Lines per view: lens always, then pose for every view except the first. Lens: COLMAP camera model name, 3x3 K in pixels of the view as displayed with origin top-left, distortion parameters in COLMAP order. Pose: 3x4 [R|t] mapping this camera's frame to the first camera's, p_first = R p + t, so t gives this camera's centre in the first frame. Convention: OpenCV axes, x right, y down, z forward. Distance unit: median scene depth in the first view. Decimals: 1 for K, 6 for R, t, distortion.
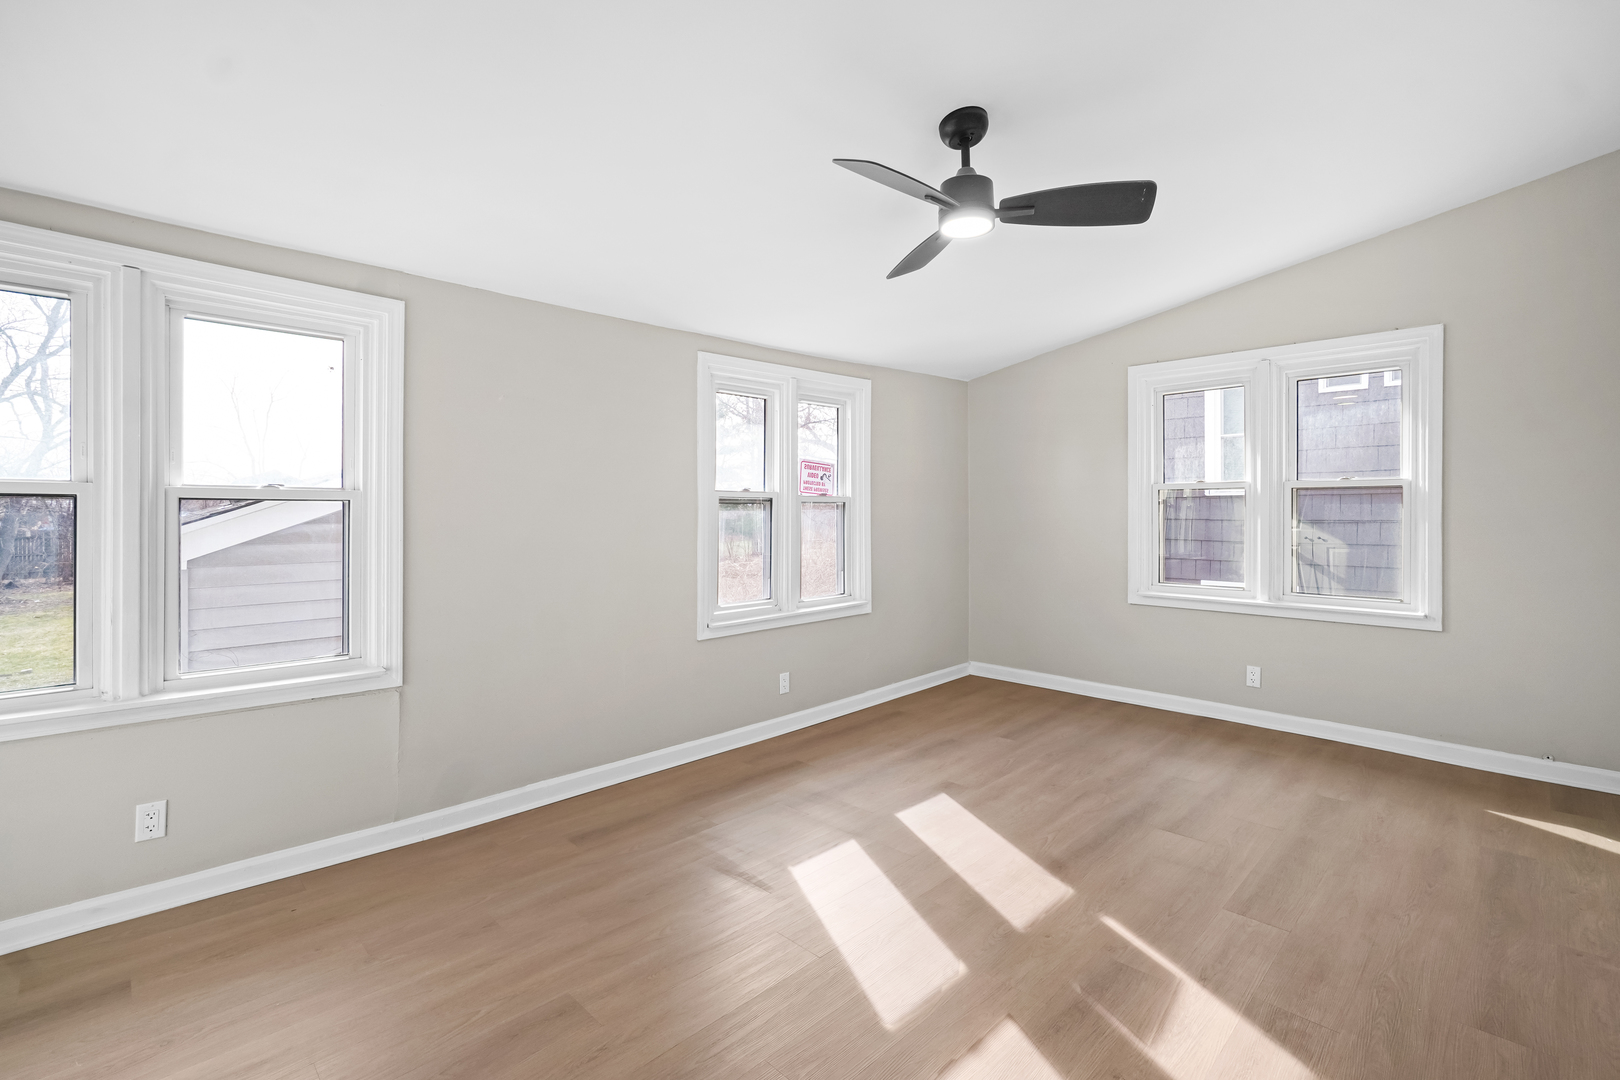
lens RADIAL K [[721.5, 0, 807.6], [0, 721.5, 508.7], [0, 0, 1]] dist [0.002200, 0.000612]
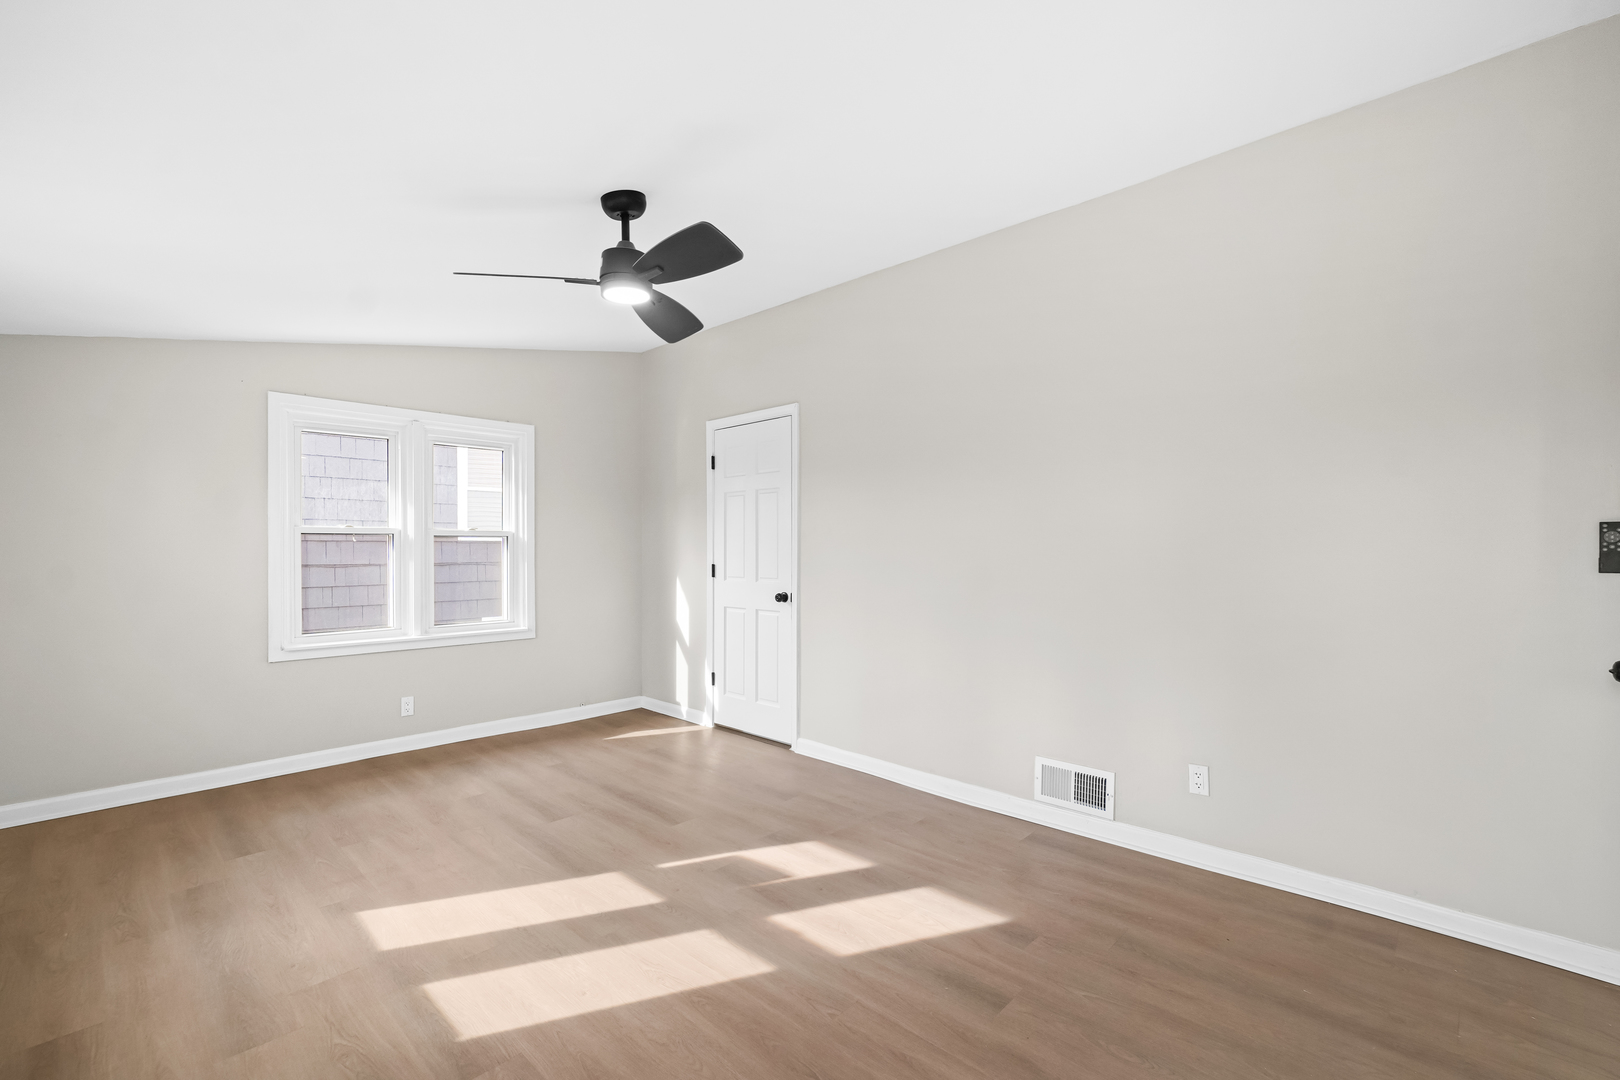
lens RADIAL K [[725.0, 0, 803.9], [0, 725.0, 557.9], [0, 0, 1]] dist [-0.004596, 0.000096]
pose [[-0.036964, -0.006480, 0.999296, -0.579678], [-0.001439, 0.999978, 0.006431, -0.001177], [-0.999316, -0.001201, -0.036973, 0.504400]]
